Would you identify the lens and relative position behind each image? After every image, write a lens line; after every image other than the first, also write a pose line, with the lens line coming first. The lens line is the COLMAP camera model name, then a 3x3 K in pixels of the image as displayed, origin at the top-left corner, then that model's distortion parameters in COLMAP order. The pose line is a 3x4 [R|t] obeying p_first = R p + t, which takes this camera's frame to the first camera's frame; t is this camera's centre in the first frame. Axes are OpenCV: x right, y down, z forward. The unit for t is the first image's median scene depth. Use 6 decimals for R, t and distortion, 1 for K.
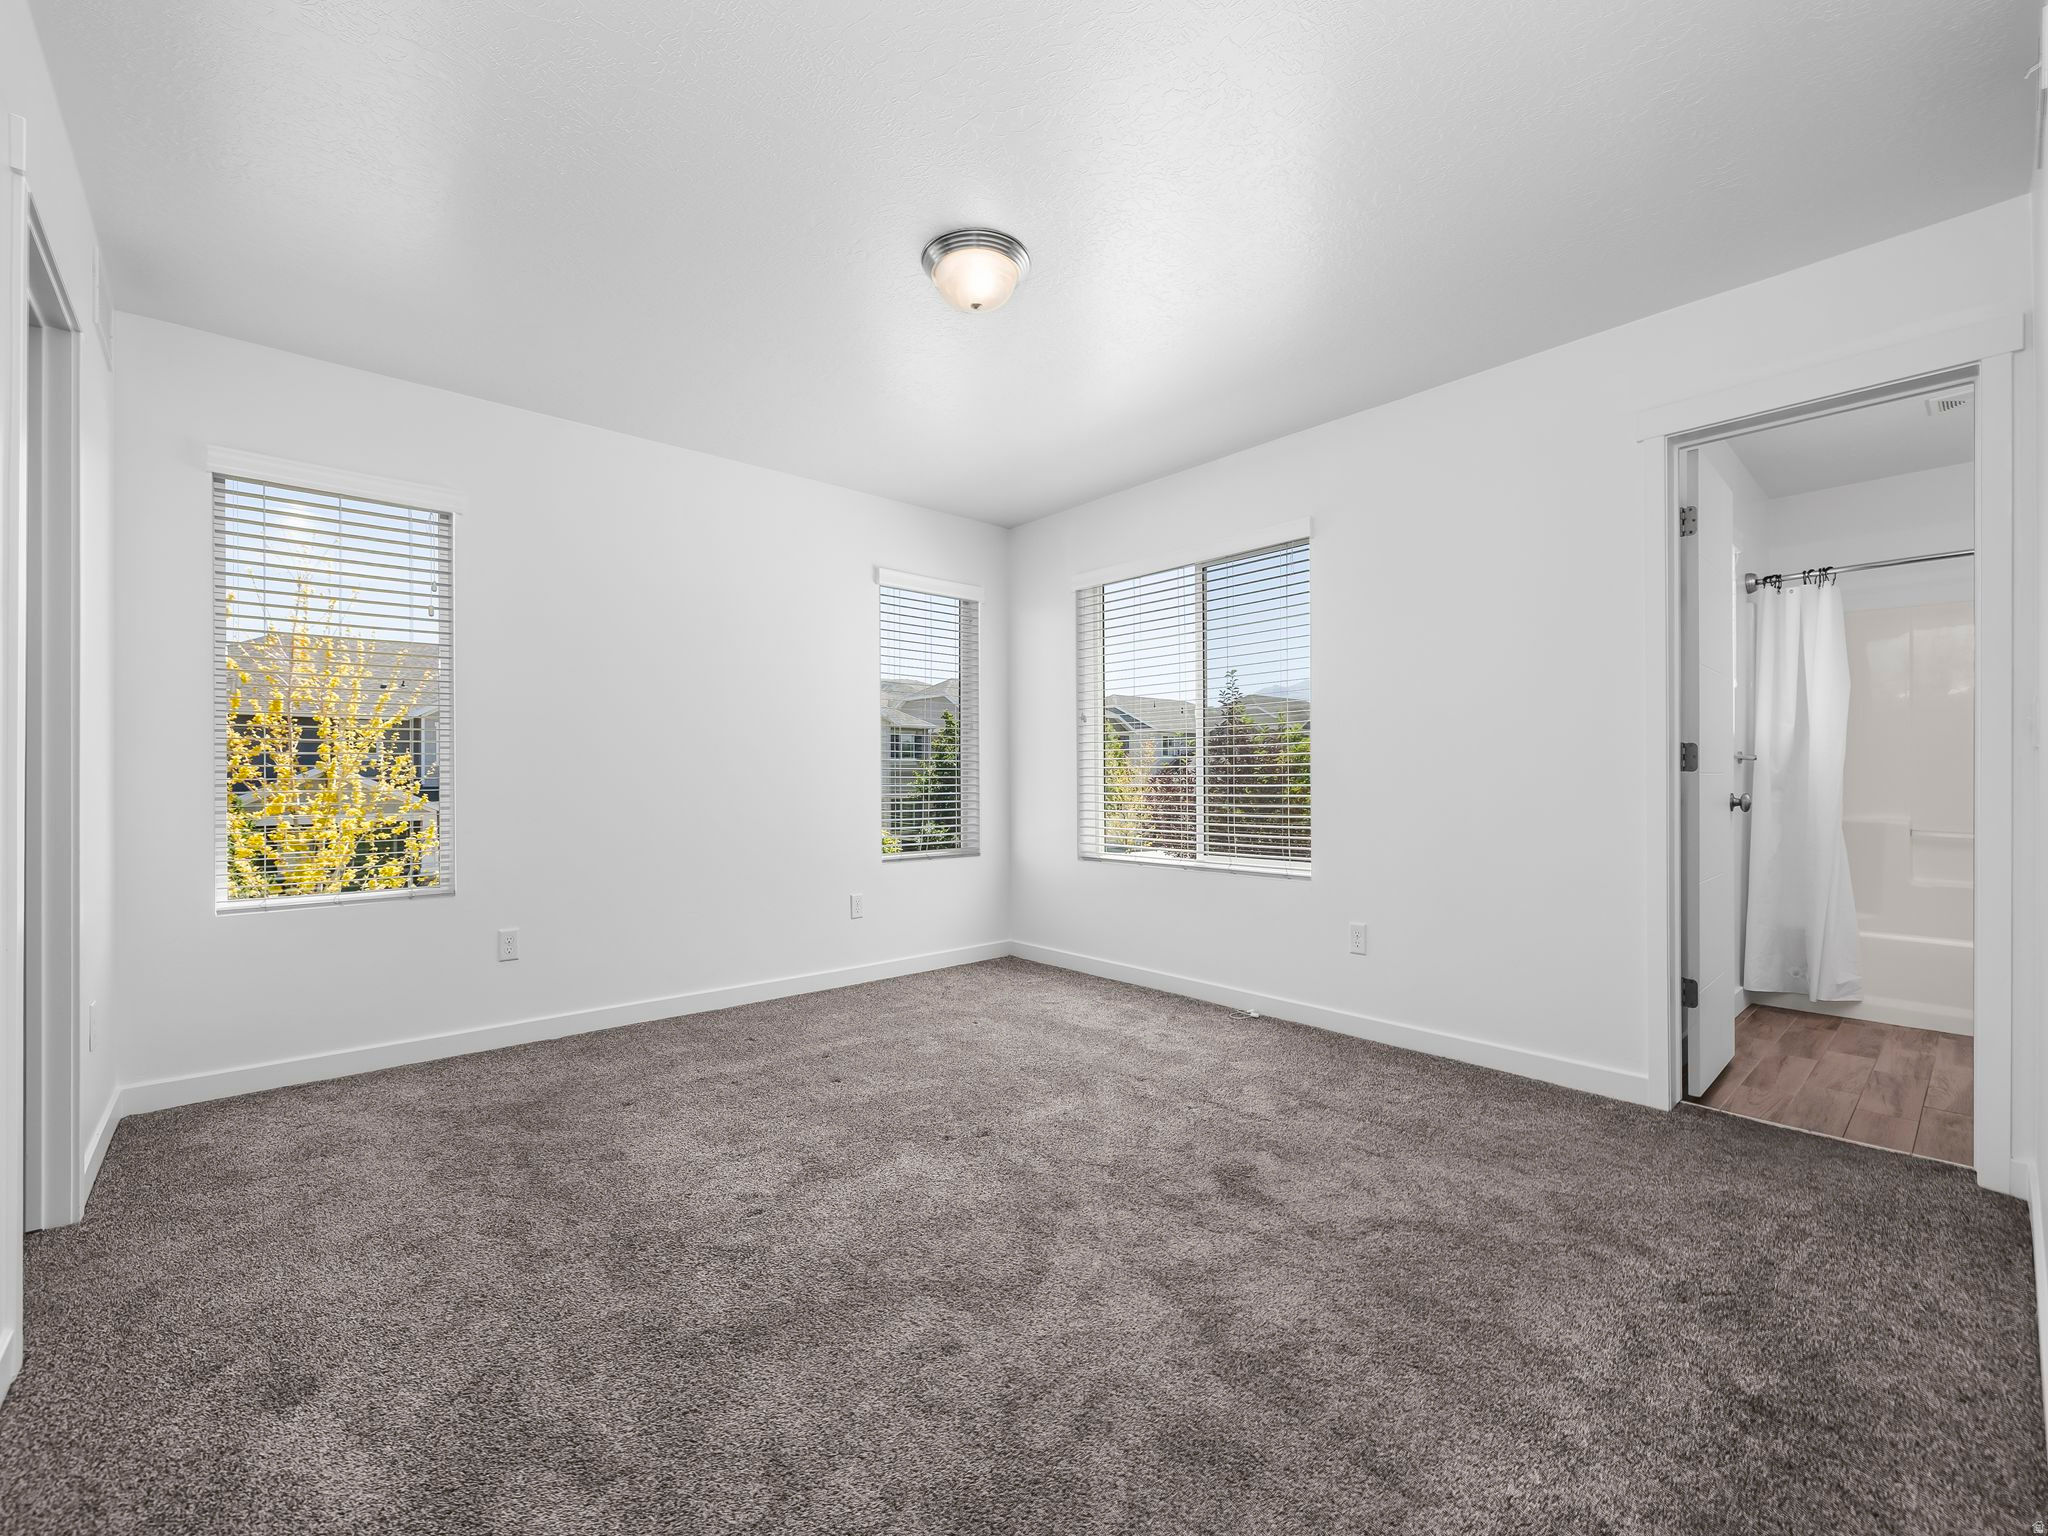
lens RADIAL K [[856.7, 0, 1031.5], [0, 856.7, 778.9], [0, 0, 1]] dist [-0.000658, -0.000004]
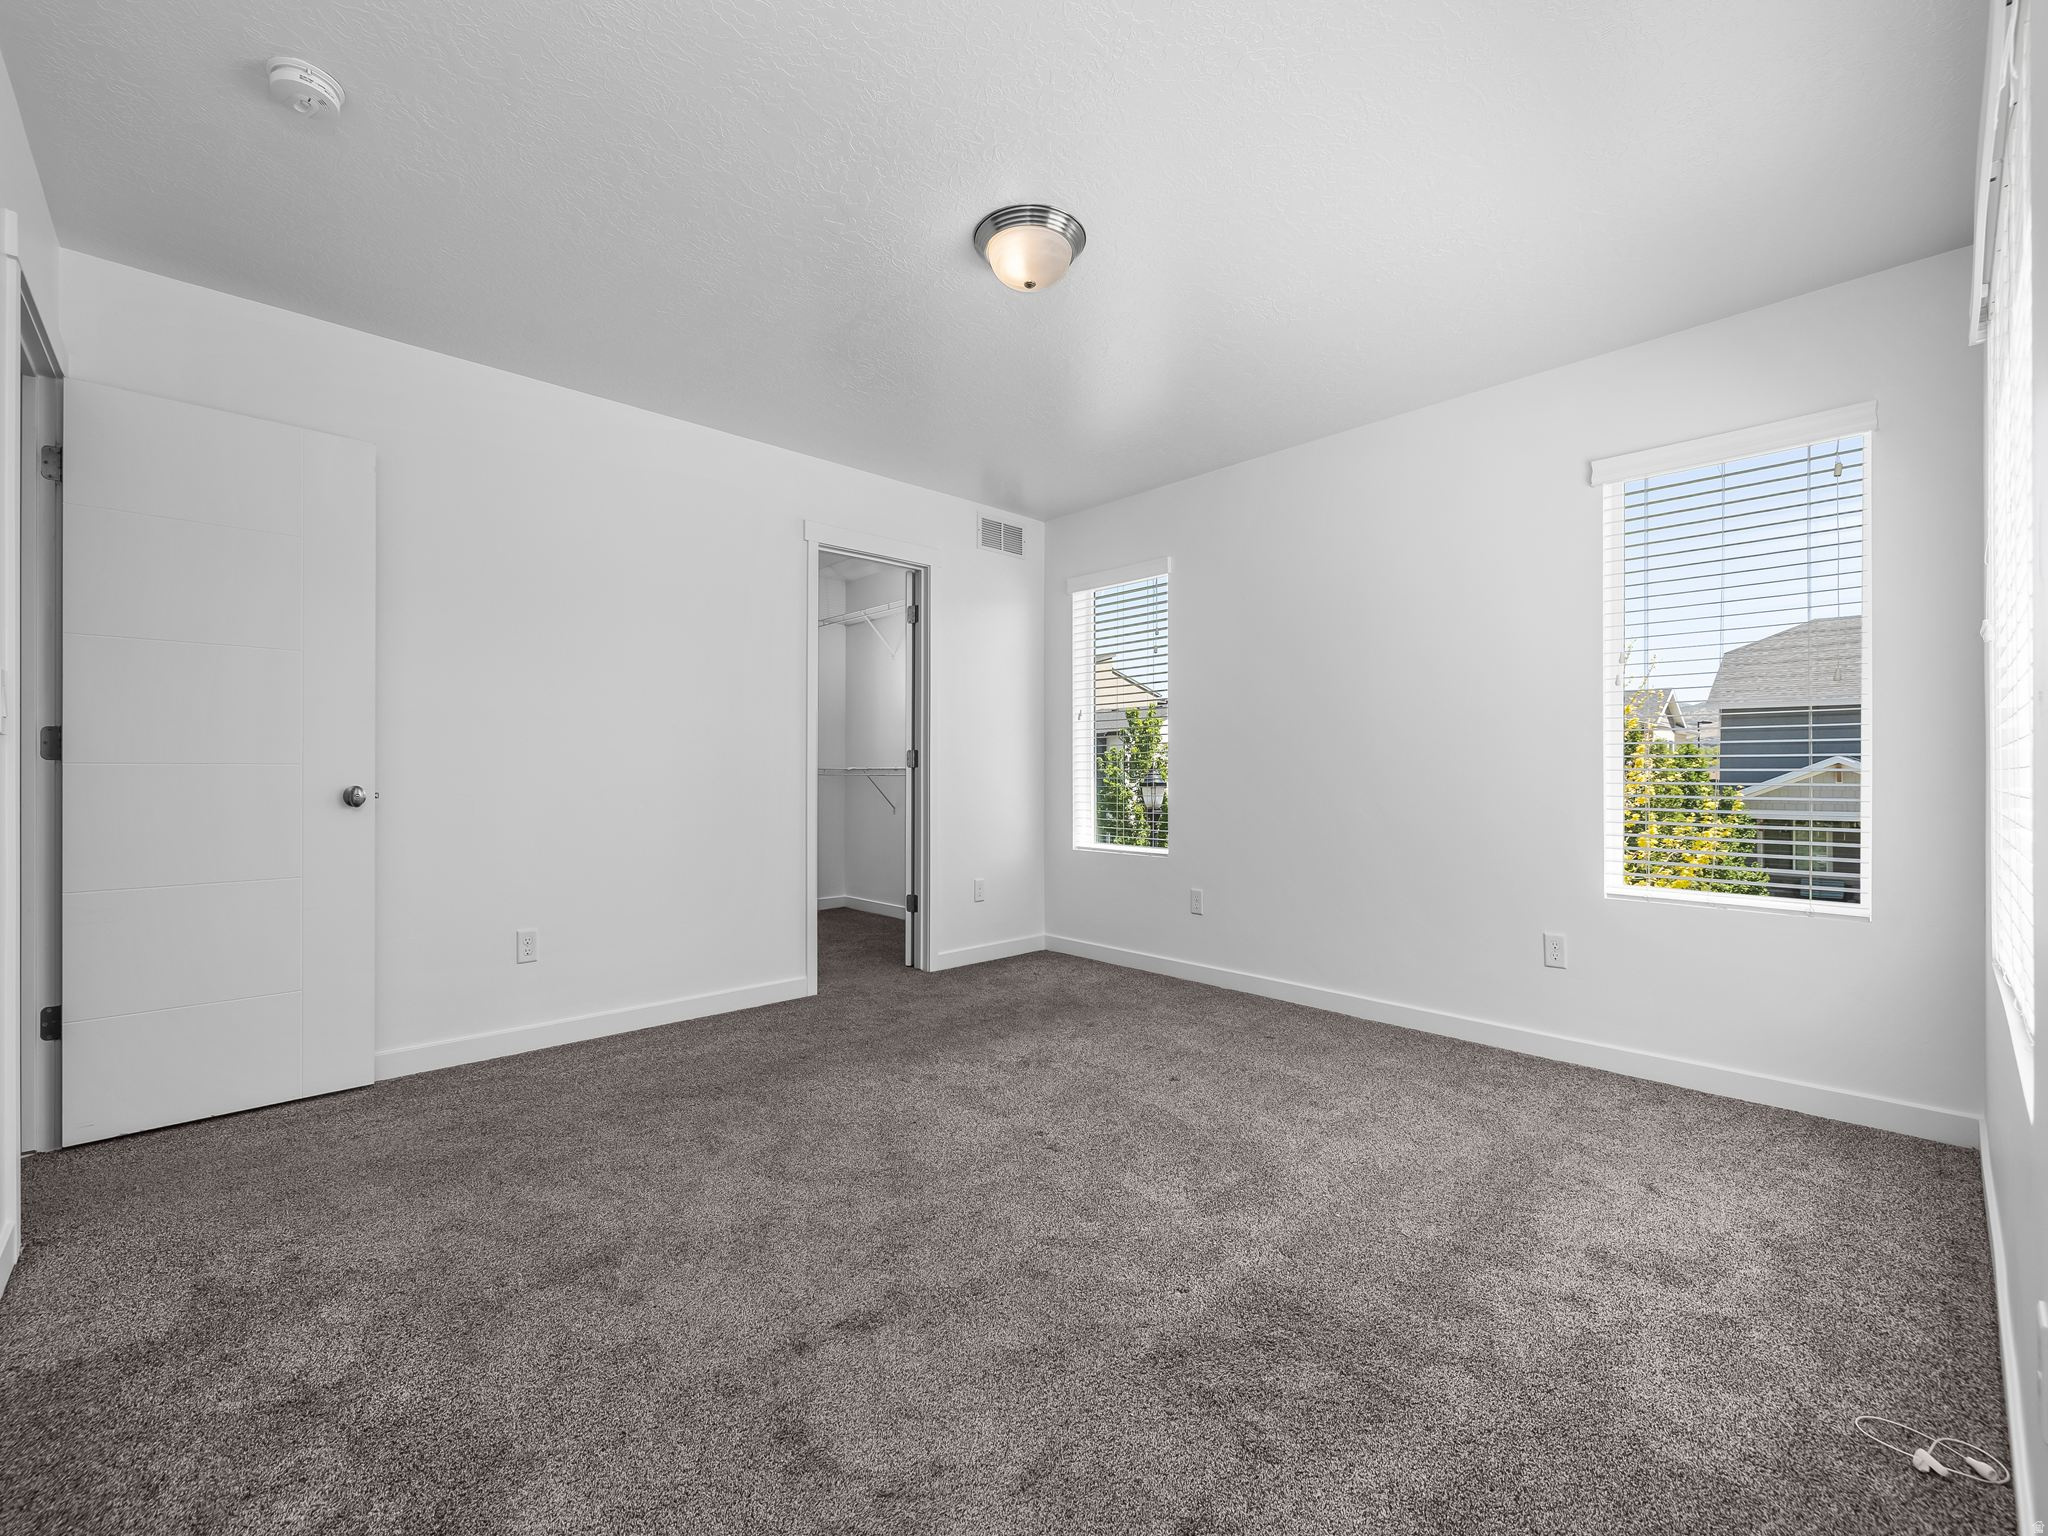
lens RADIAL K [[874.3, 0, 1005.3], [0, 874.3, 782.0], [0, 0, 1]] dist [0.000837, -0.000348]
pose [[0.007128, 0.016200, -0.999843, 0.951286], [0.004314, 0.999859, 0.016231, -0.008349], [0.999965, -0.004429, 0.007057, 0.988225]]
